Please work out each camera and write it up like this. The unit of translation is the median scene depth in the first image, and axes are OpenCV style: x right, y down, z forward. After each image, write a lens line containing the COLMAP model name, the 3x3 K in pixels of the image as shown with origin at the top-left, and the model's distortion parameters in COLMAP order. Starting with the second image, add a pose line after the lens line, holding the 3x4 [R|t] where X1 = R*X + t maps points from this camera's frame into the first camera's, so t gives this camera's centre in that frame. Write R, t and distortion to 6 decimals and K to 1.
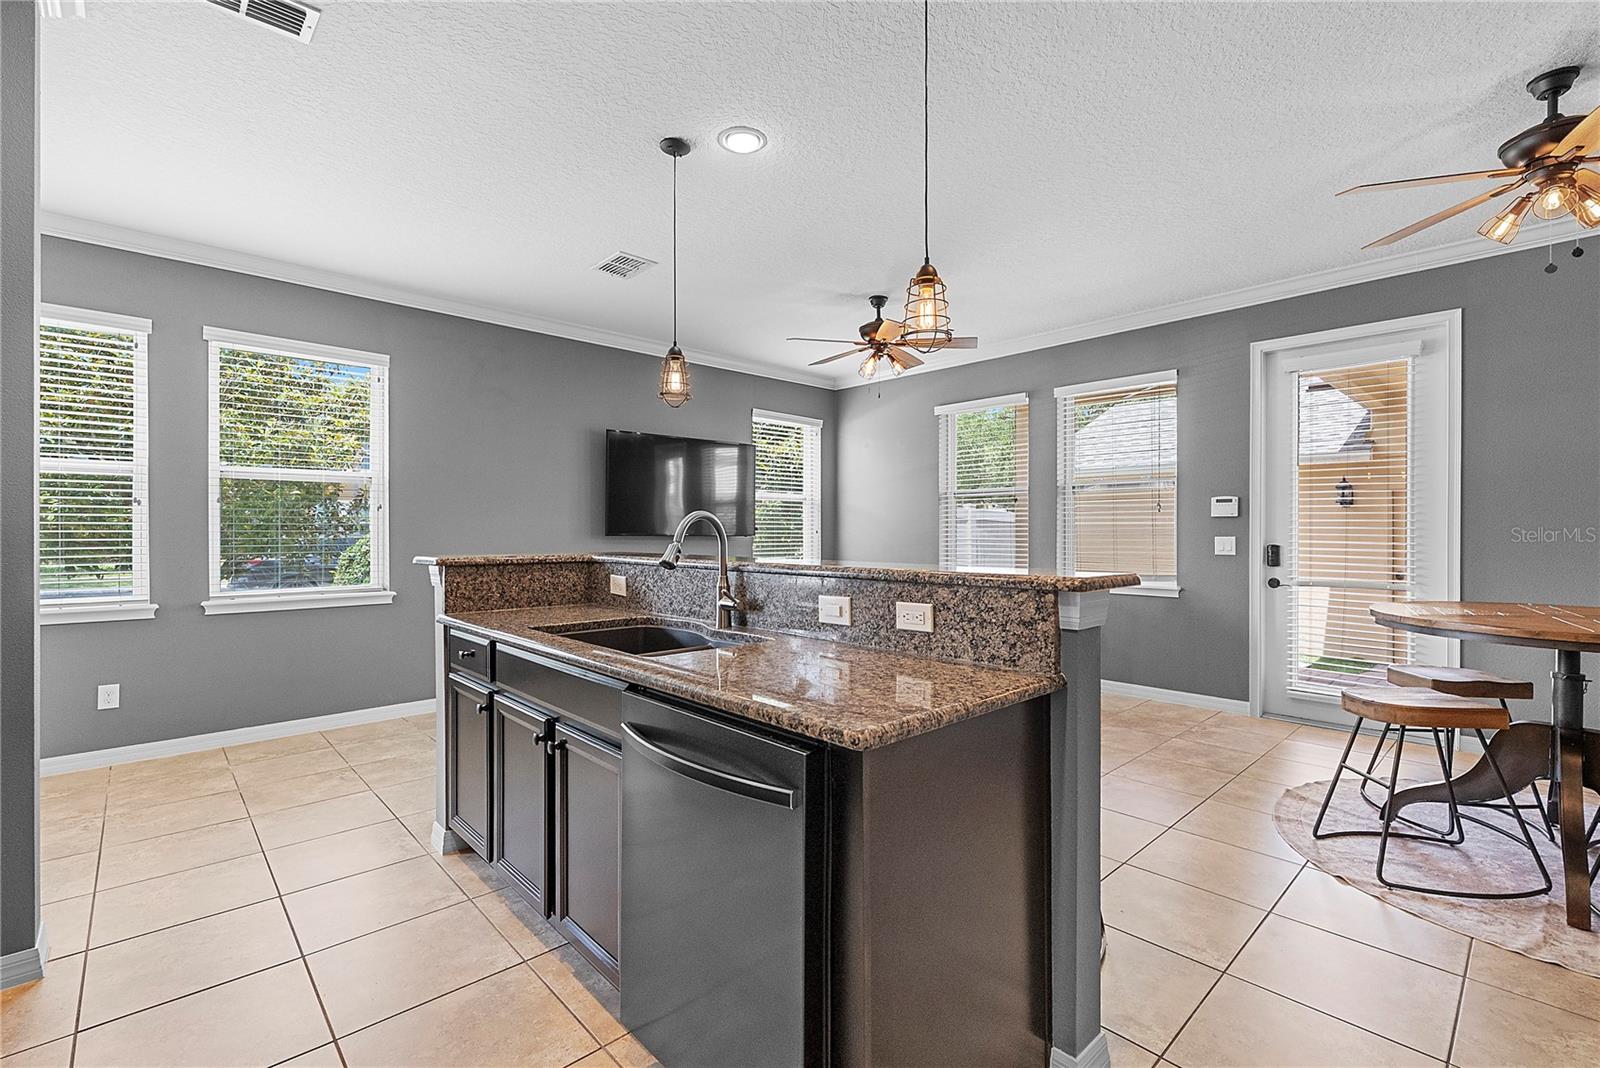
lens RADIAL K [[712.9, 0, 800.1], [0, 712.9, 529.7], [0, 0, 1]] dist [-0.003836, 0.000231]
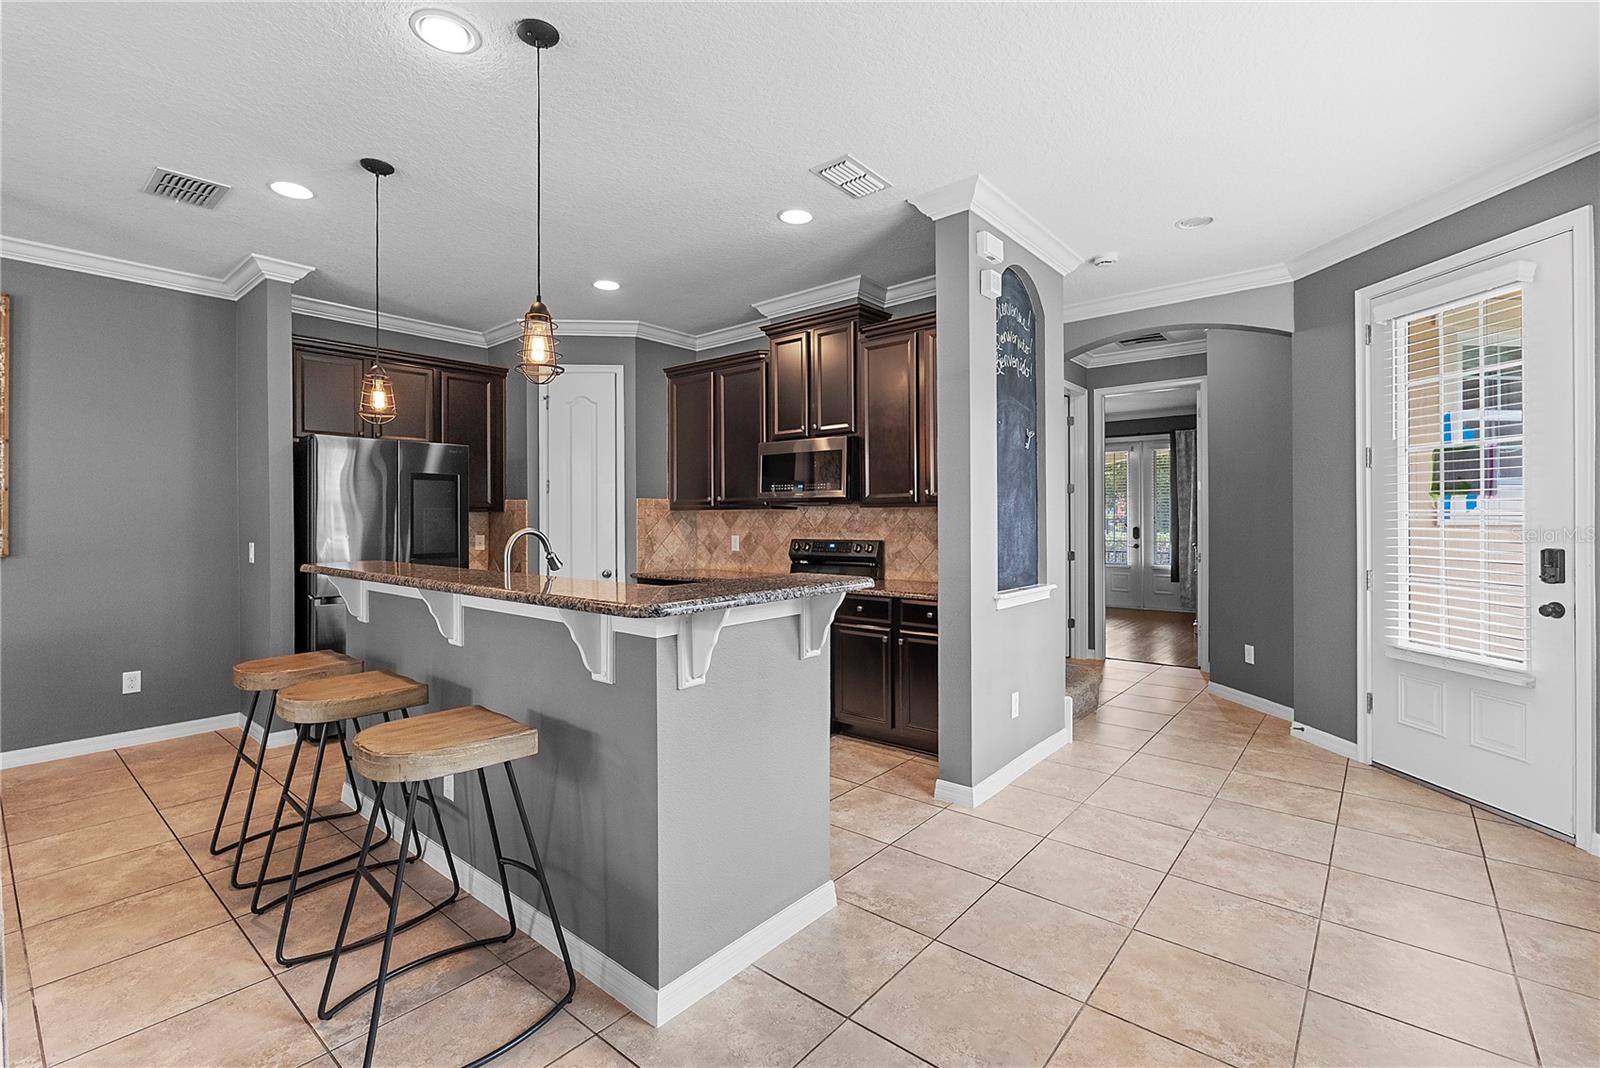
lens RADIAL K [[712.9, 0, 794.8], [0, 712.9, 519.5], [0, 0, 1]] dist [-0.003836, 0.000231]
pose [[-0.992863, 0.005490, -0.119138, -0.222735], [0.005647, 0.999984, -0.000977, -0.017575], [0.119131, -0.001643, -0.992877, 1.126516]]
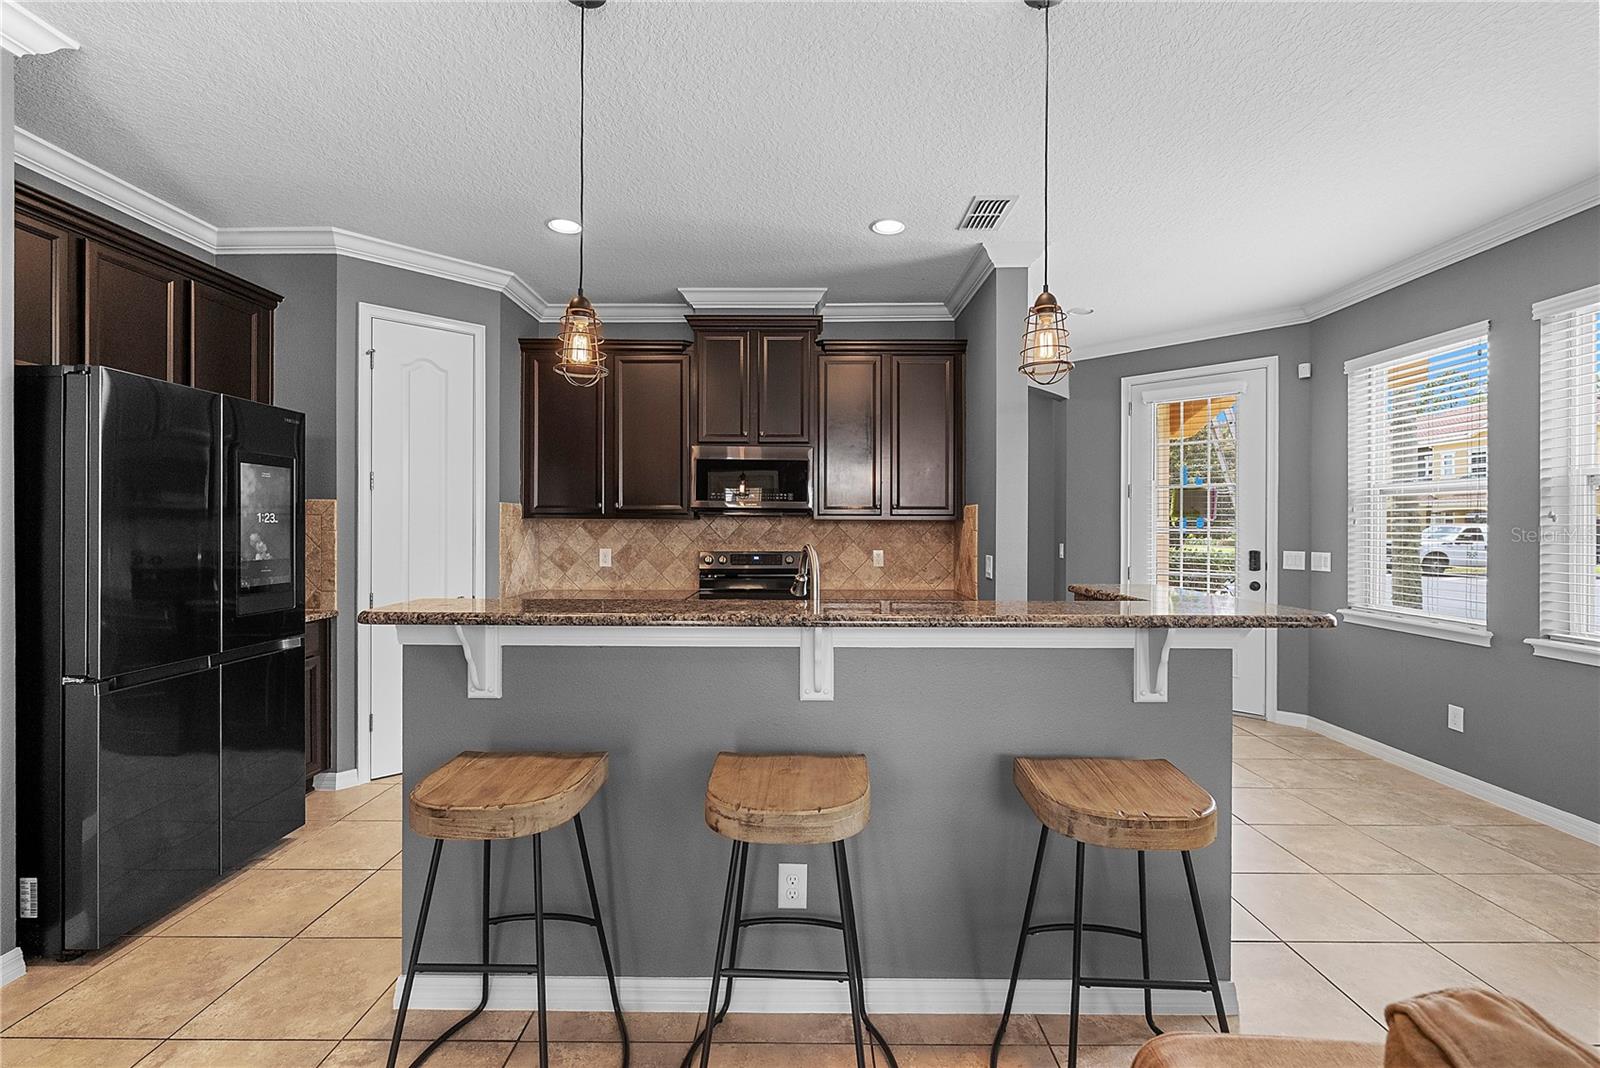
lens RADIAL K [[712.9, 0, 800.0], [0, 712.9, 526.2], [0, 0, 1]] dist [-0.003836, 0.000231]
pose [[-0.683553, -0.000646, -0.729900, 0.298103], [-0.000855, 1.000000, -0.000083, -0.024747], [0.729900, 0.000567, -0.683554, 0.819497]]
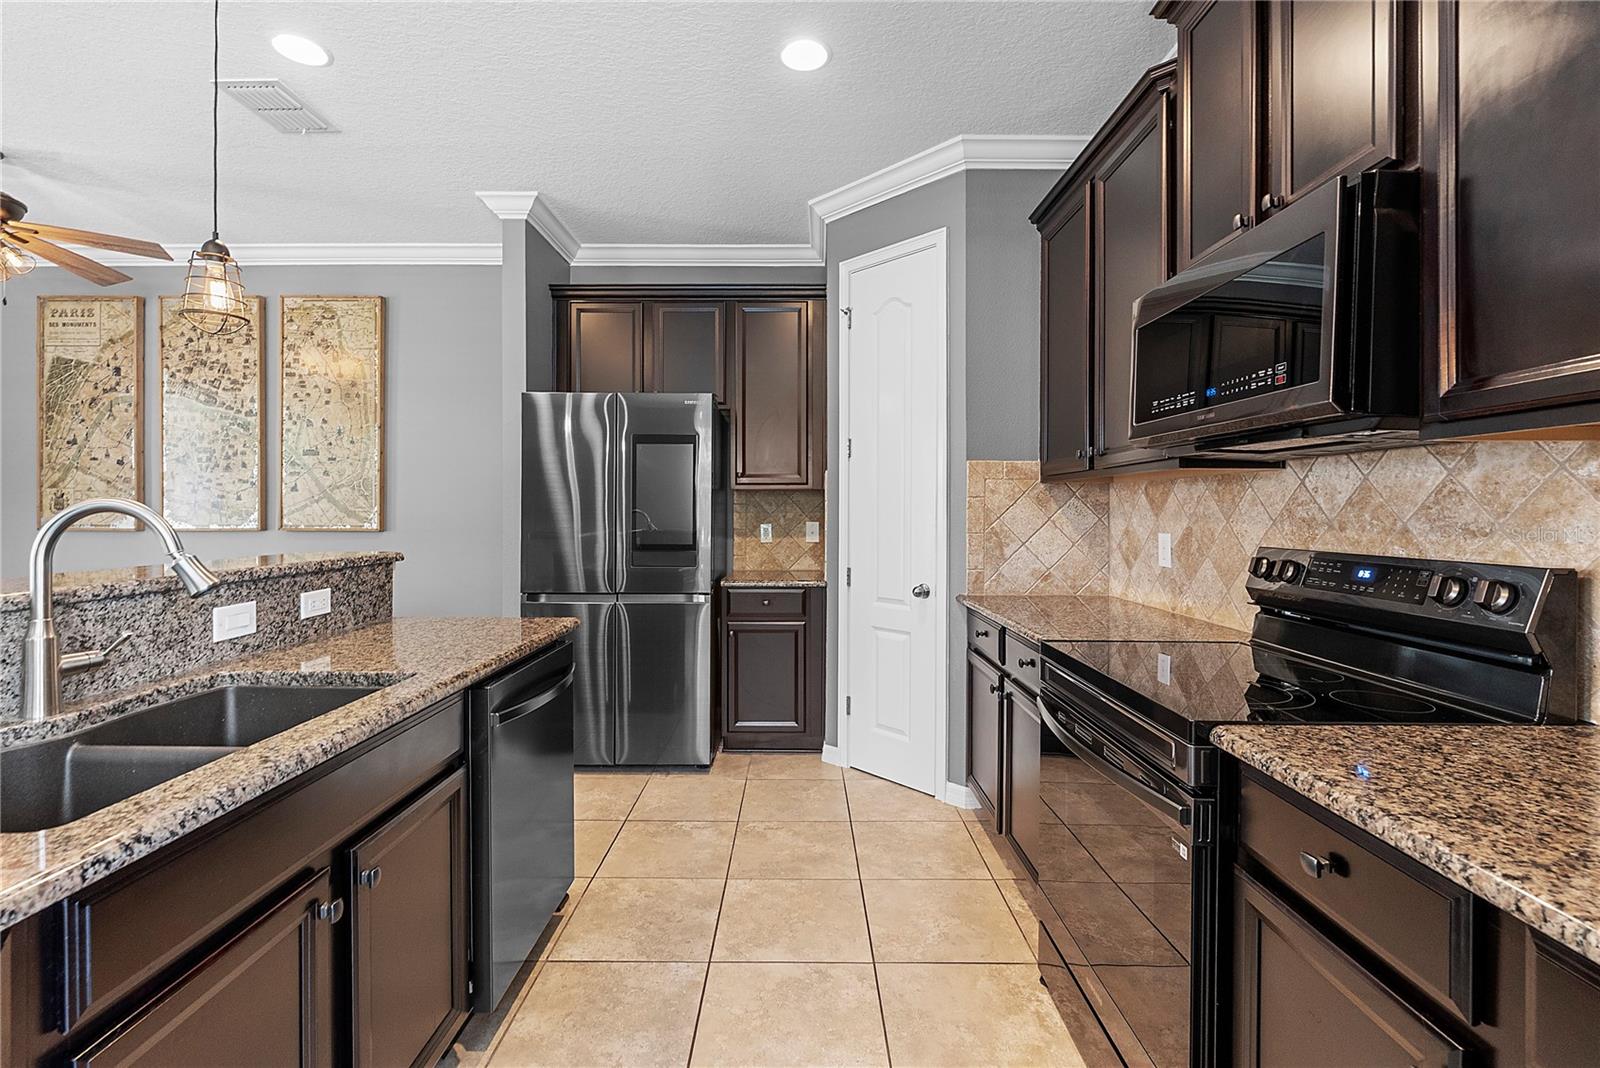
lens RADIAL K [[712.9, 0, 802.0], [0, 712.9, 510.6], [0, 0, 1]] dist [-0.003836, 0.000231]
pose [[-0.730705, -0.001788, 0.682691, -0.440172], [-0.002948, 0.999996, -0.000536, -0.008383], [-0.682687, -0.002405, -0.730707, 0.502136]]
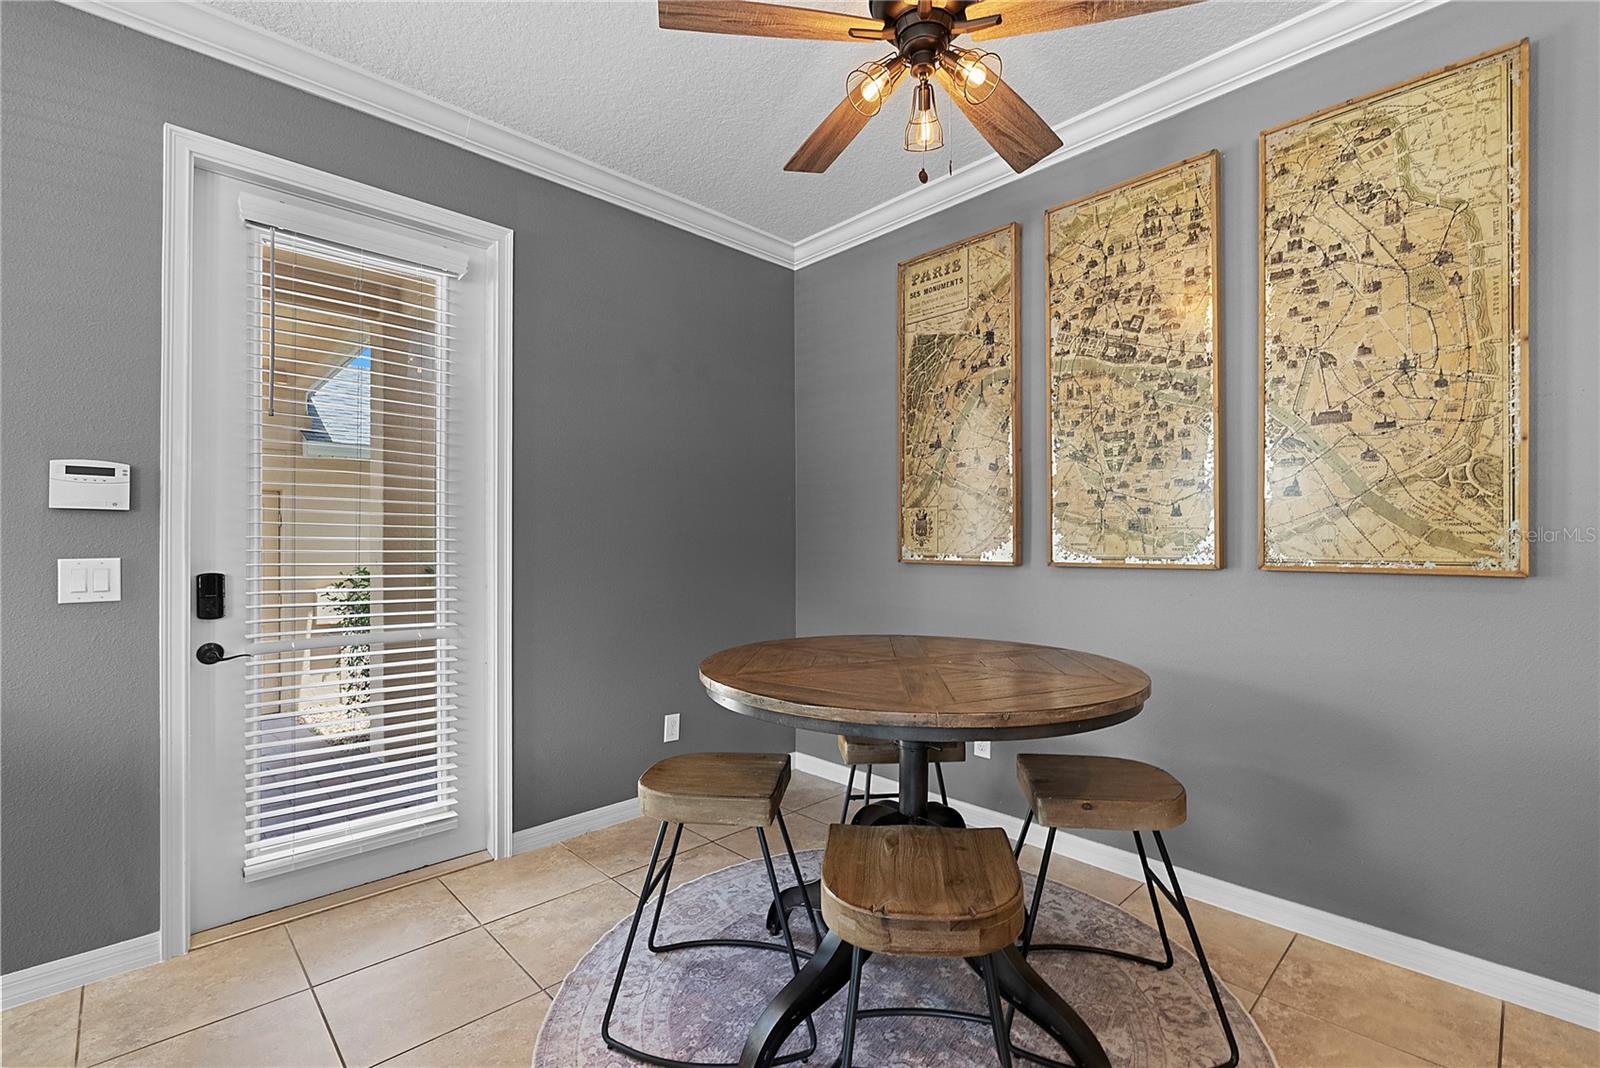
lens RADIAL K [[712.9, 0, 798.1], [0, 712.9, 541.3], [0, 0, 1]] dist [-0.003836, 0.000231]
pose [[-0.015069, 0.004033, 0.999878, 0.185588], [-0.000912, 0.999991, -0.004047, 0.001330], [-0.999886, -0.000973, -0.015065, 0.618508]]
